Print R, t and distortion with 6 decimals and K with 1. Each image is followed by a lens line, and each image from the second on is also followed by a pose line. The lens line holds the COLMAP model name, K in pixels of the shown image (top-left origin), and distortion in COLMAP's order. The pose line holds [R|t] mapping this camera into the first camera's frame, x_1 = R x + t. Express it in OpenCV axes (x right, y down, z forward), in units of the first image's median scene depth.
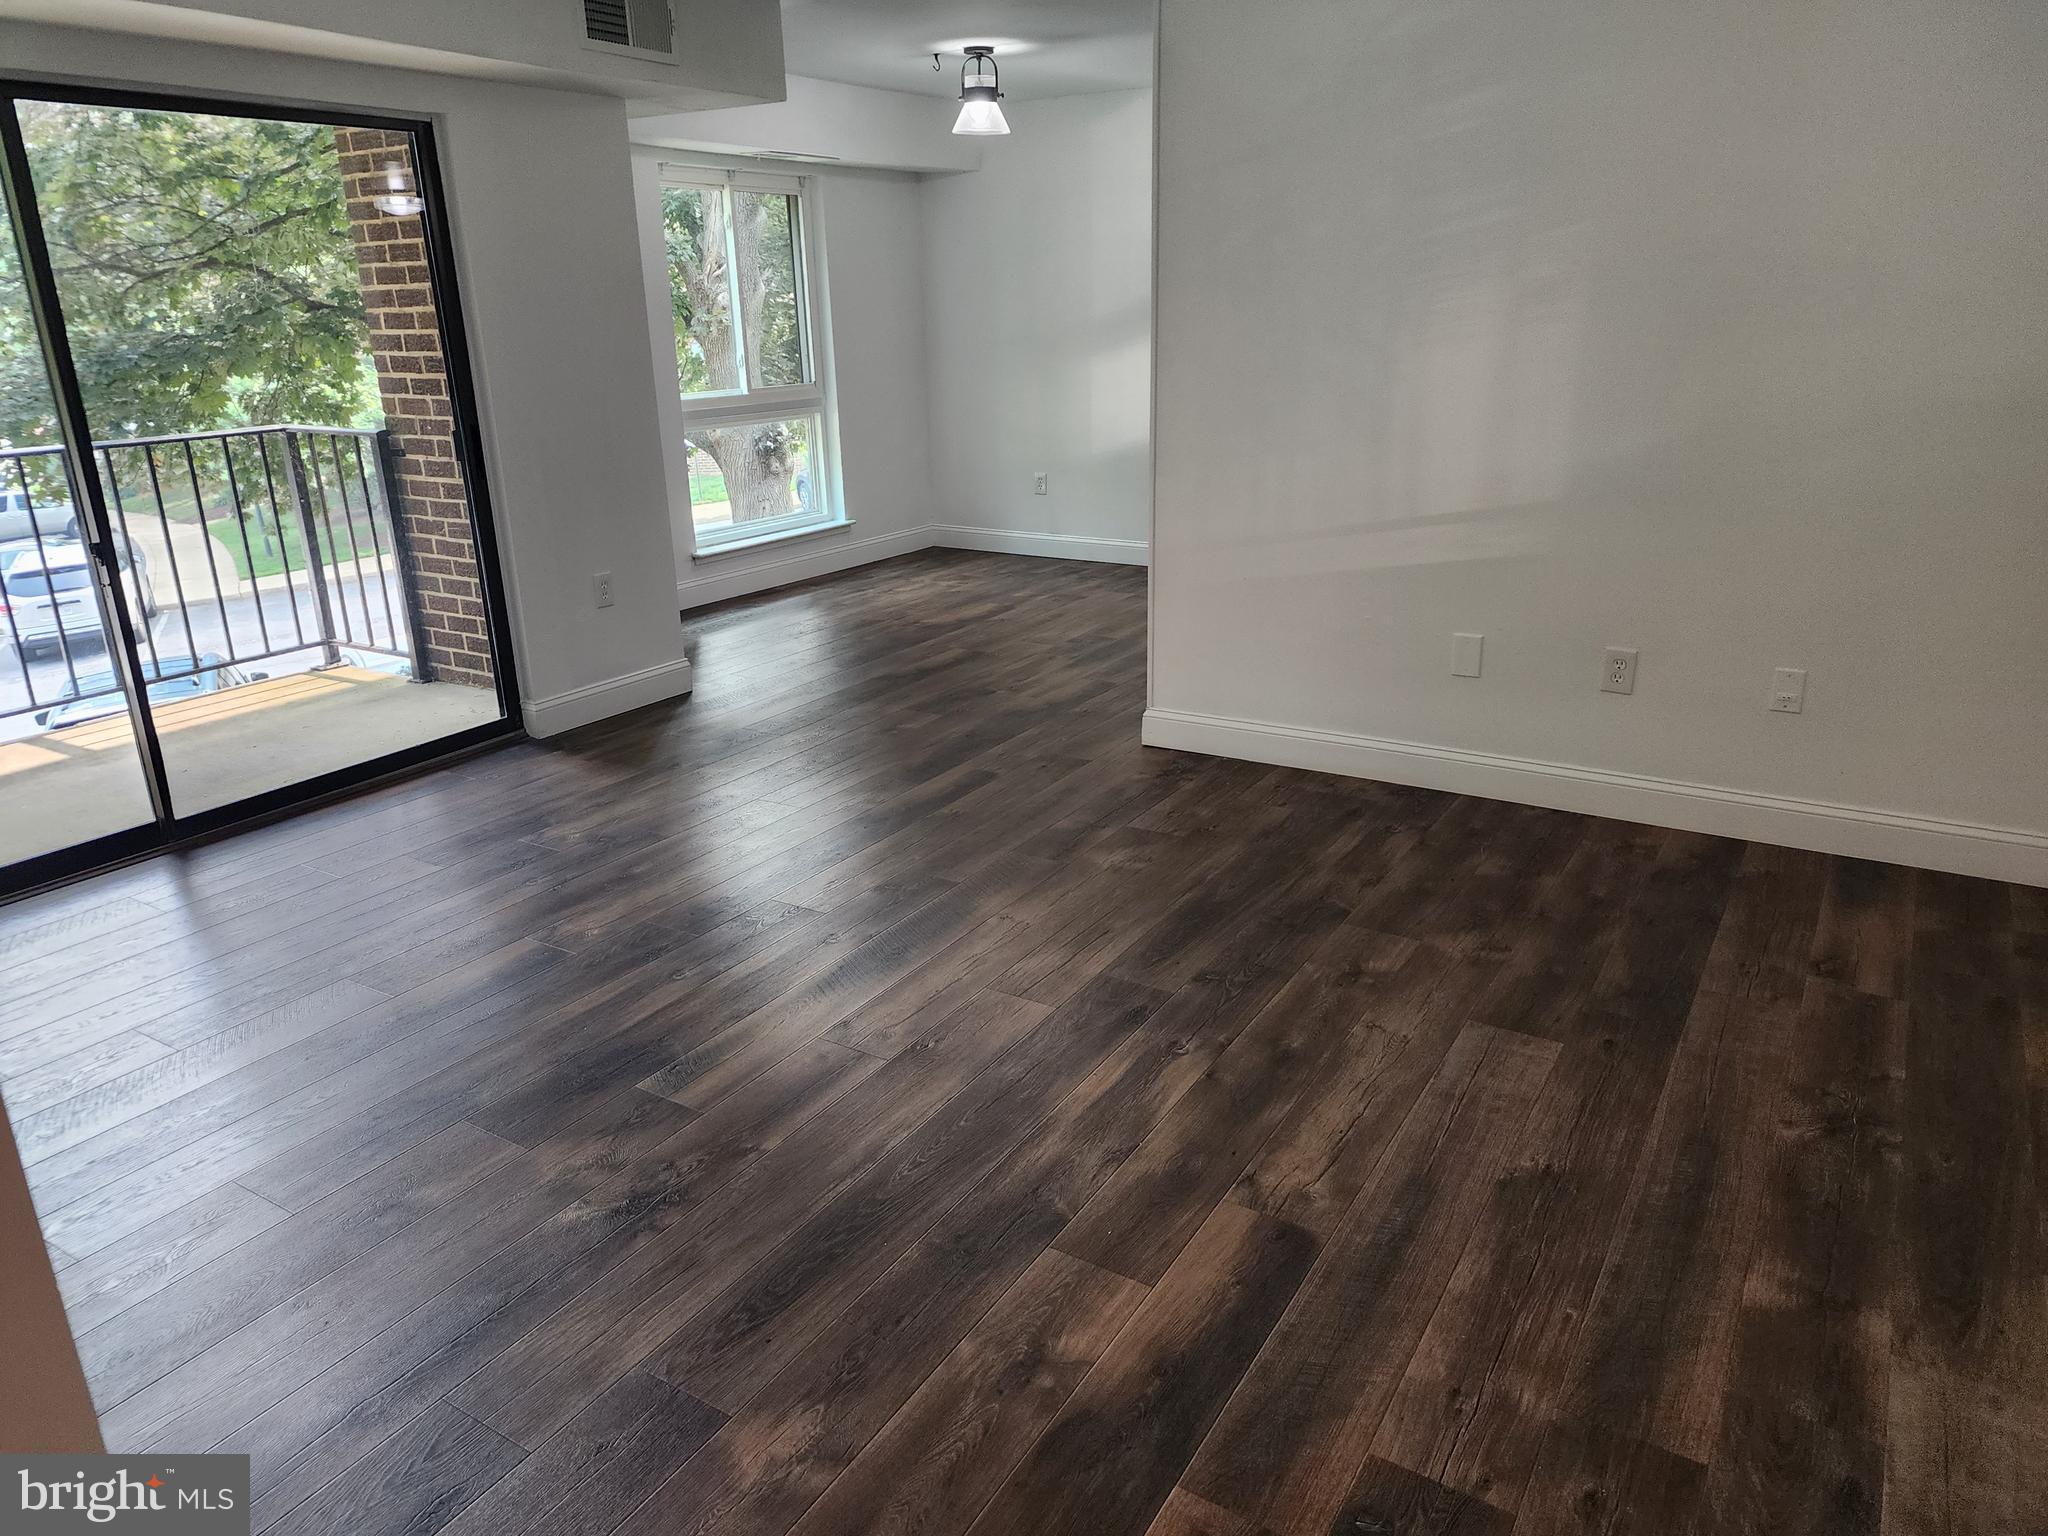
lens RADIAL K [[1340.2, 0, 1024.0], [0, 1340.2, 768.0], [0, 0, 1]] dist [0.003257, 0.001333]
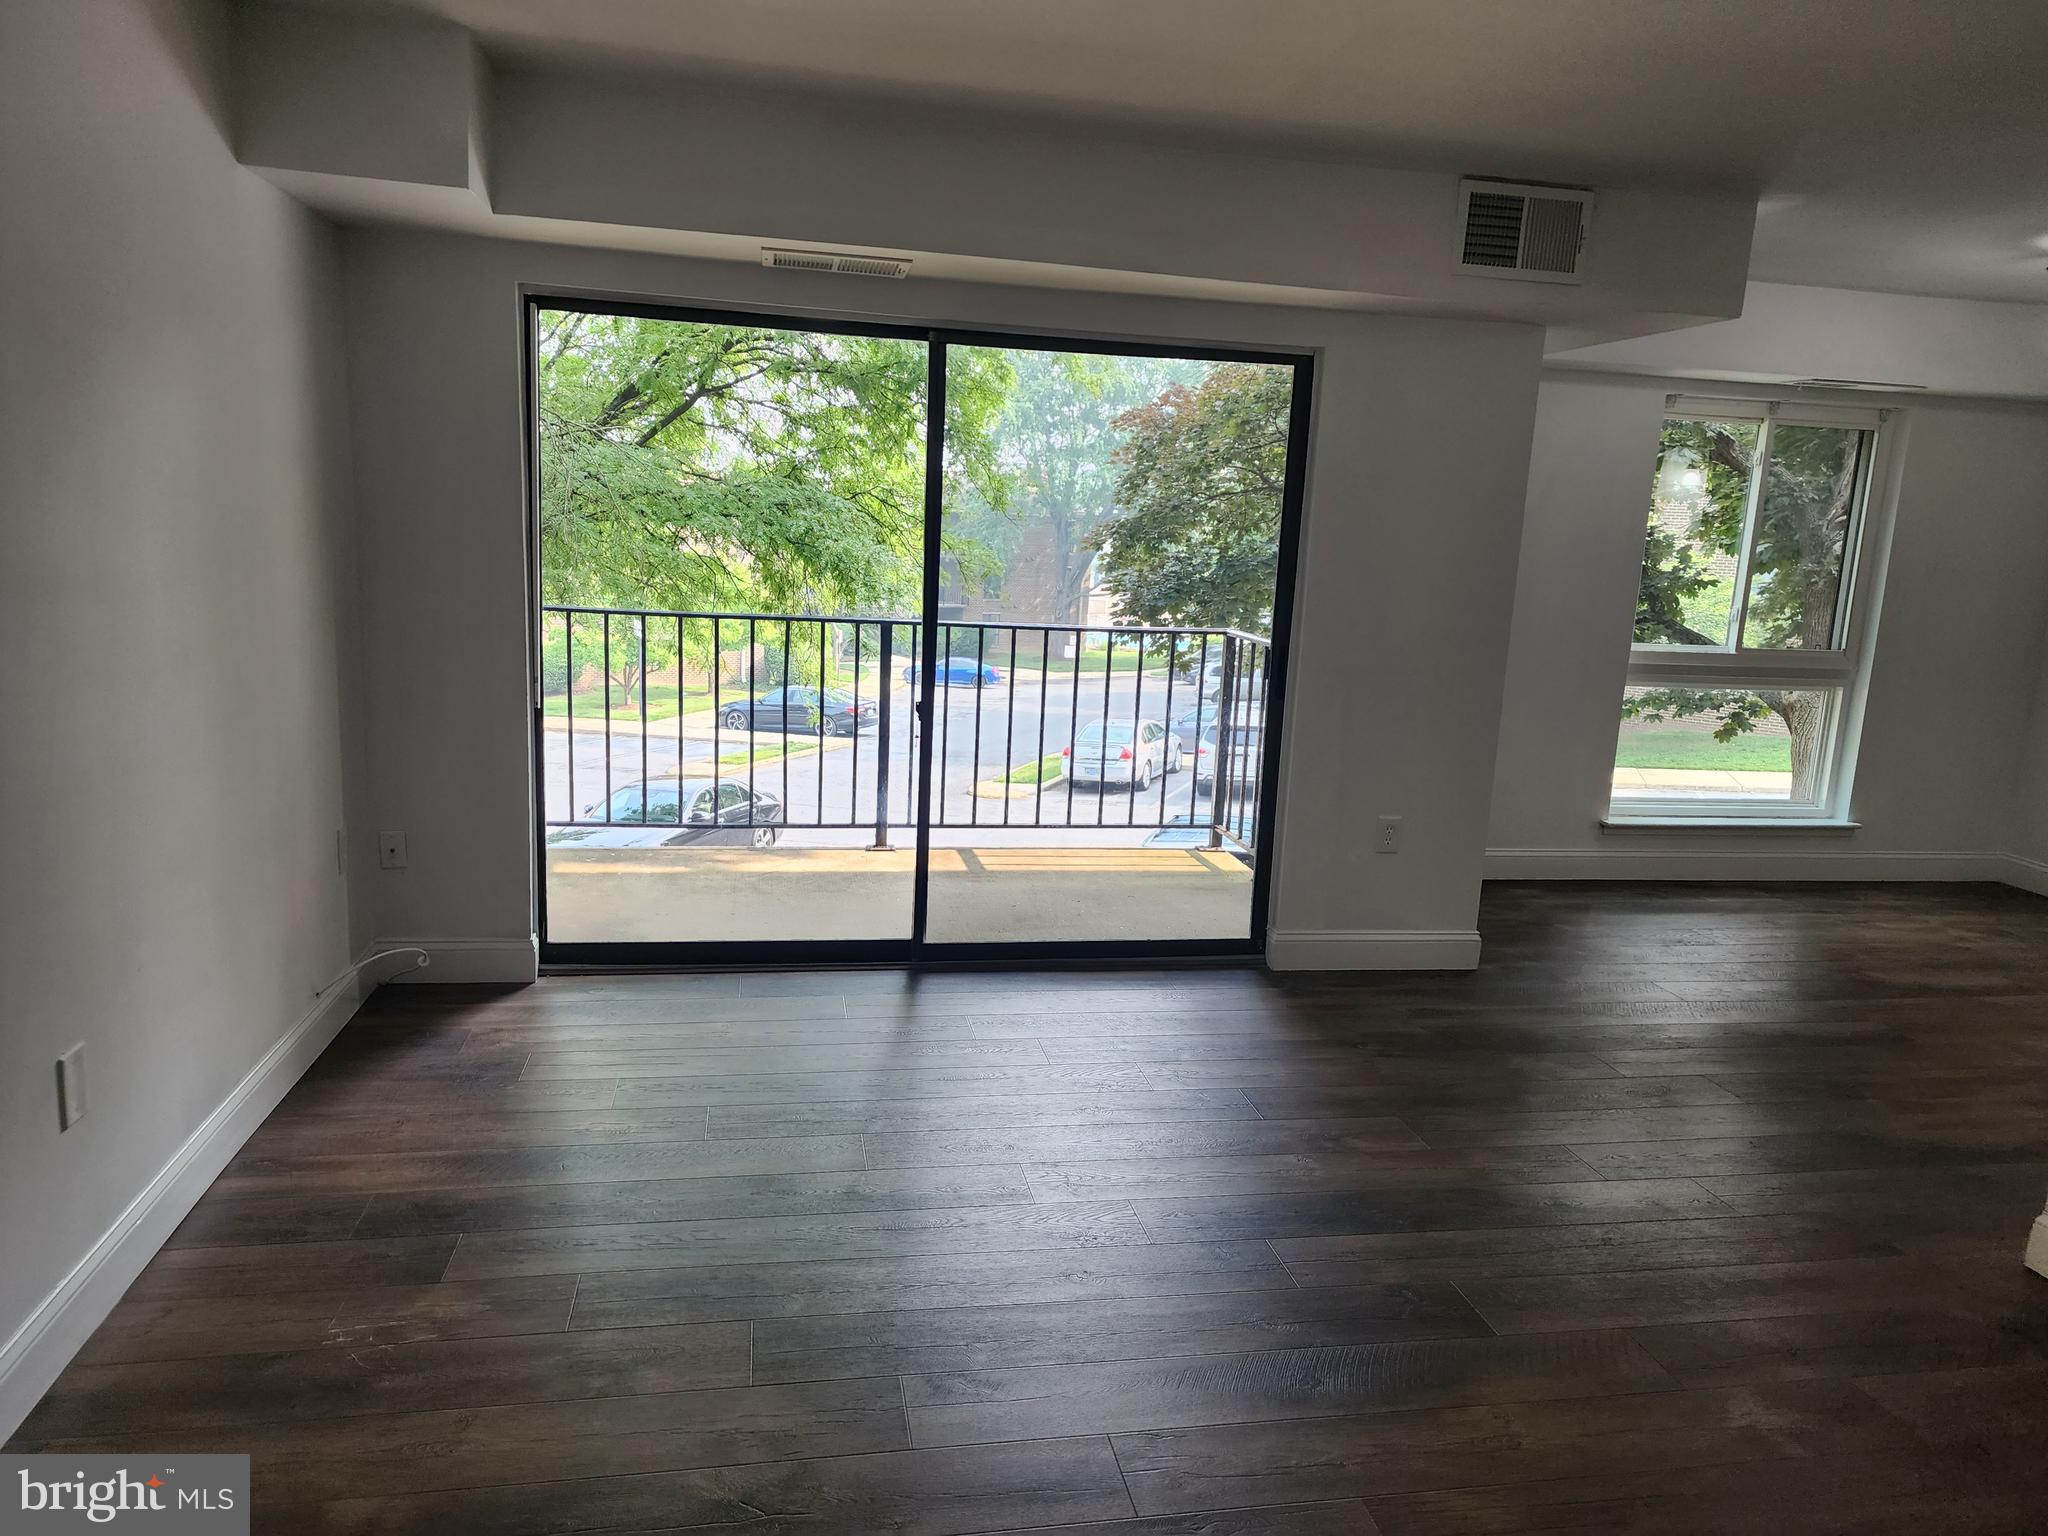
lens RADIAL K [[1340.2, 0, 1024.0], [0, 1340.2, 768.0], [0, 0, 1]] dist [0.003257, 0.001333]
pose [[0.664764, 0.183527, -0.724159, 0.177580], [-0.298112, 0.953998, -0.031885, -0.074507], [0.684995, 0.237077, 0.688895, 0.194638]]
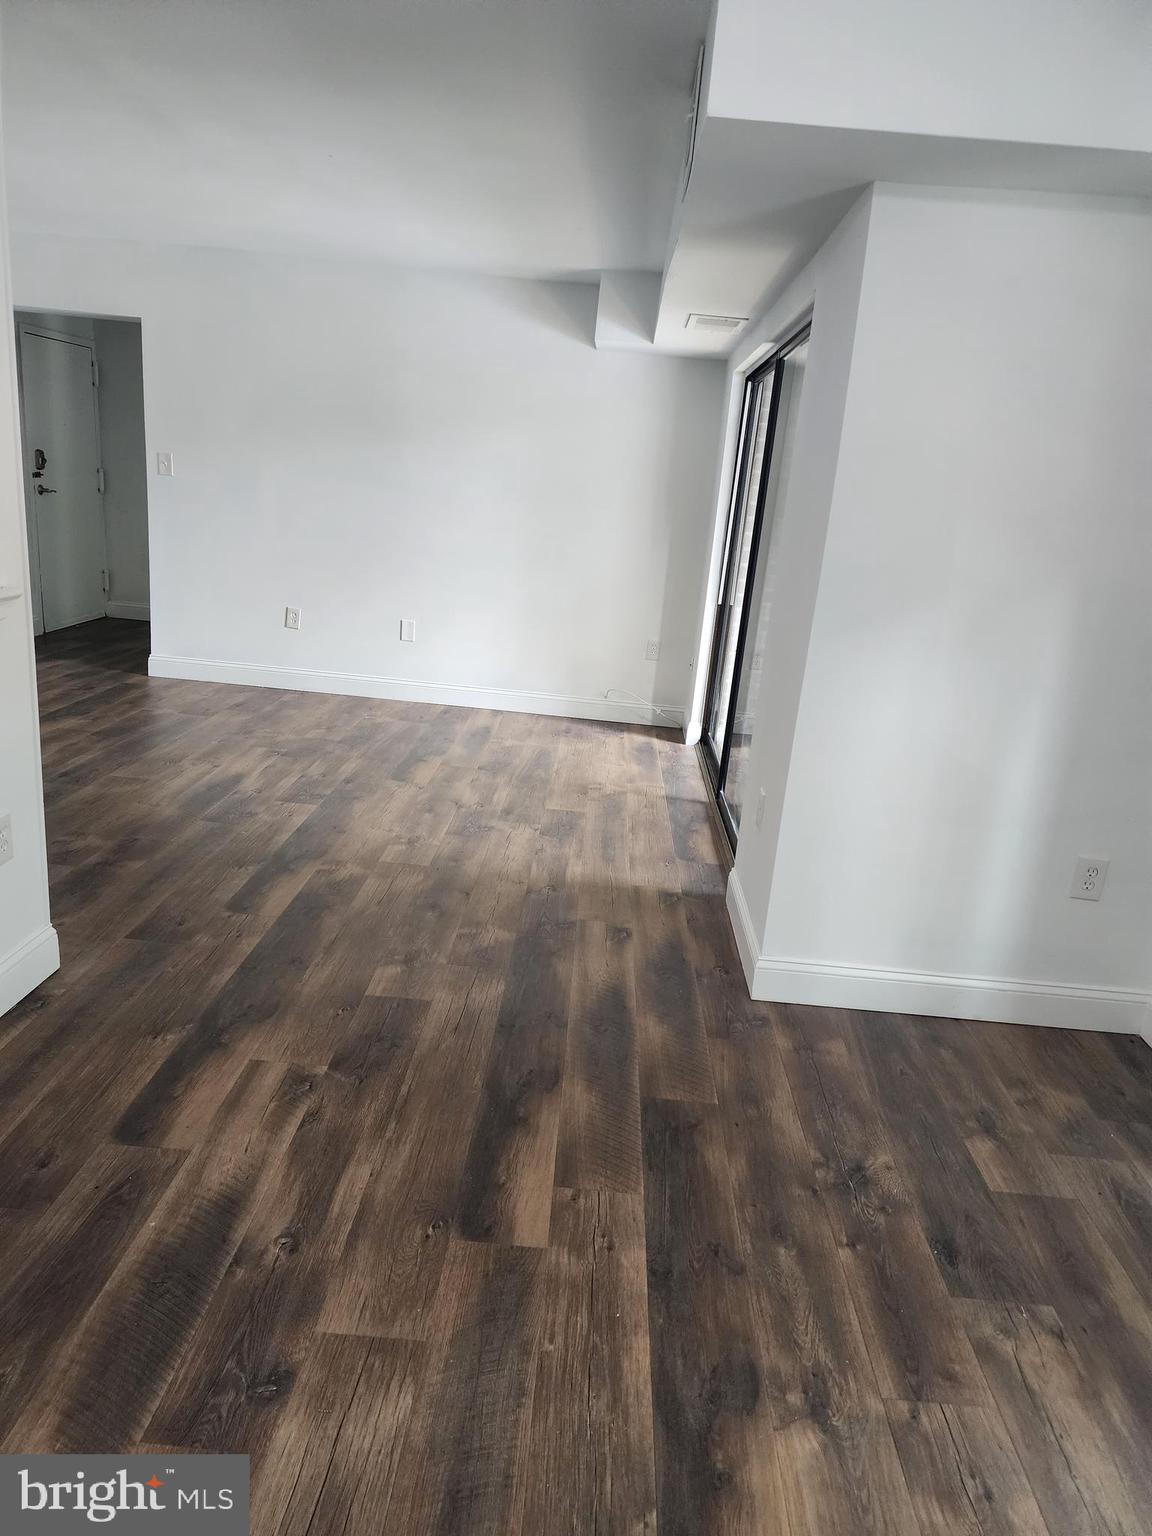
lens RADIAL K [[1045.8, 0, 576.0], [0, 1045.8, 768.0], [0, 0, 1]] dist [0.043459, -0.000047]
pose [[-0.865617, 0.068238, -0.496034, 0.119243], [-0.232954, 0.822034, 0.519608, -0.479513], [0.443214, 0.565335, -0.695670, 1.420478]]
